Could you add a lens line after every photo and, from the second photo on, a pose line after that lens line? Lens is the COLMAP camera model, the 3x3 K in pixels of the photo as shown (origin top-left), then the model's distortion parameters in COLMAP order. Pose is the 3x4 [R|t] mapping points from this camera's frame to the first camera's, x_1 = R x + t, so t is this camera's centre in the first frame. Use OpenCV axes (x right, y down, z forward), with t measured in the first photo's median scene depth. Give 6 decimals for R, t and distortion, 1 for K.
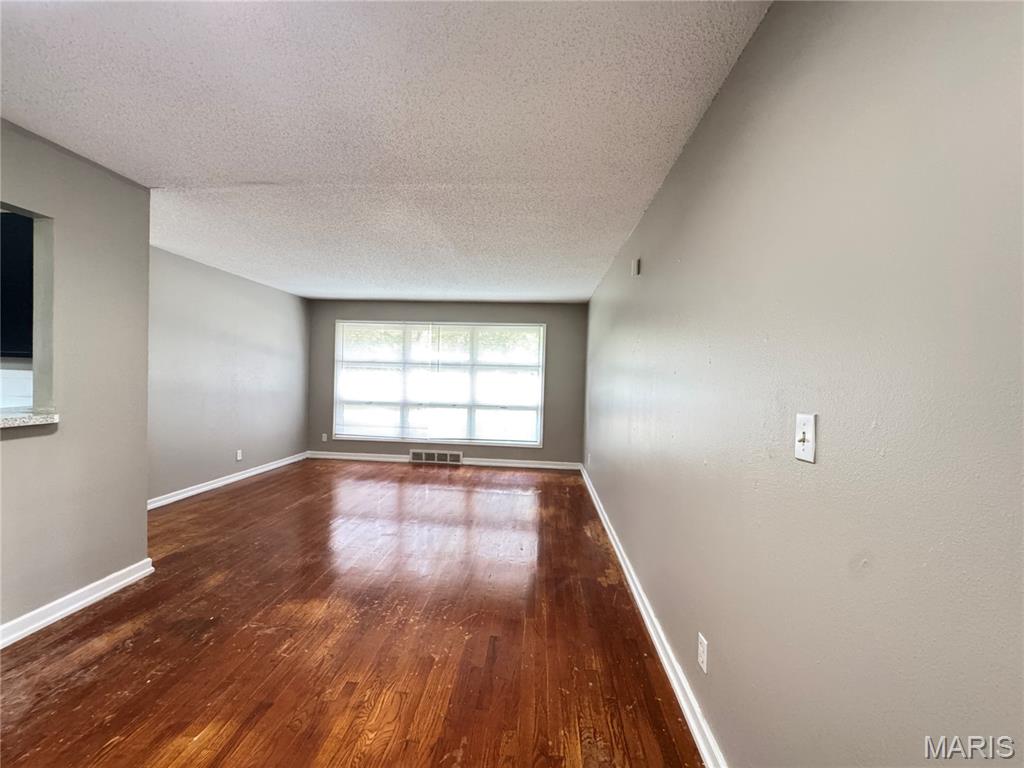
lens RADIAL K [[411.5, 0, 514.6], [0, 411.5, 383.6], [0, 0, 1]] dist [-0.002188, -0.000237]
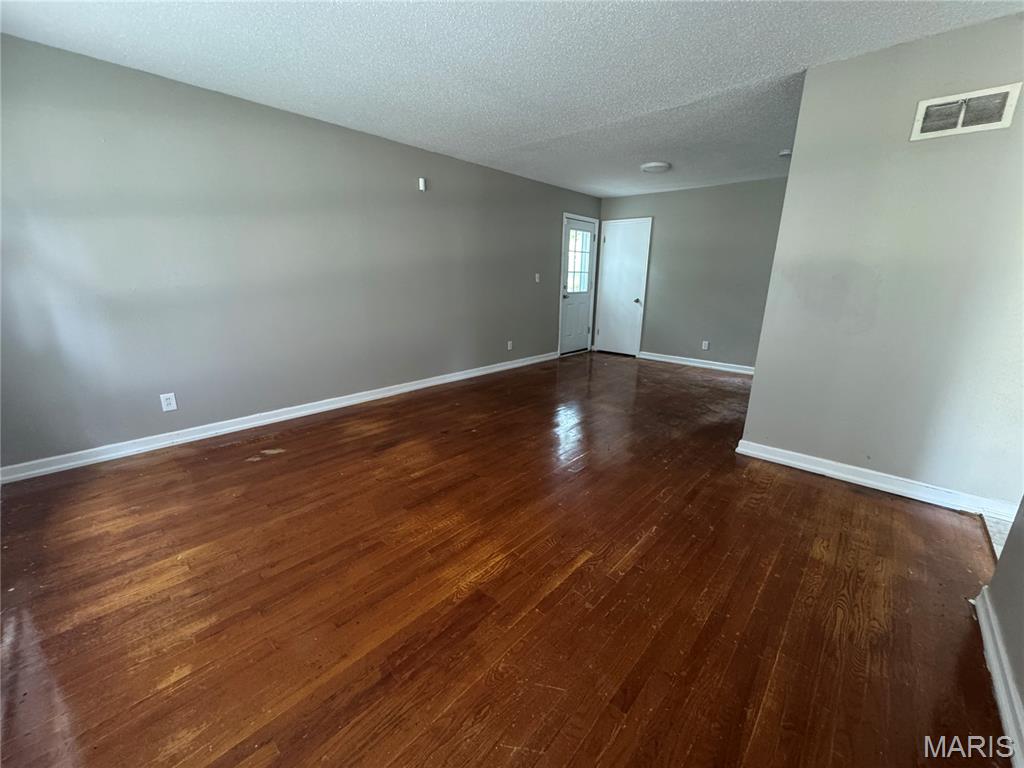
lens RADIAL K [[411.5, 0, 513.4], [0, 411.5, 385.2], [0, 0, 1]] dist [-0.002188, -0.000237]
pose [[-0.788748, -0.203651, 0.580003, -0.826355], [-0.022661, 0.952519, 0.303634, -0.036912], [-0.614299, 0.226347, -0.755912, 1.783729]]
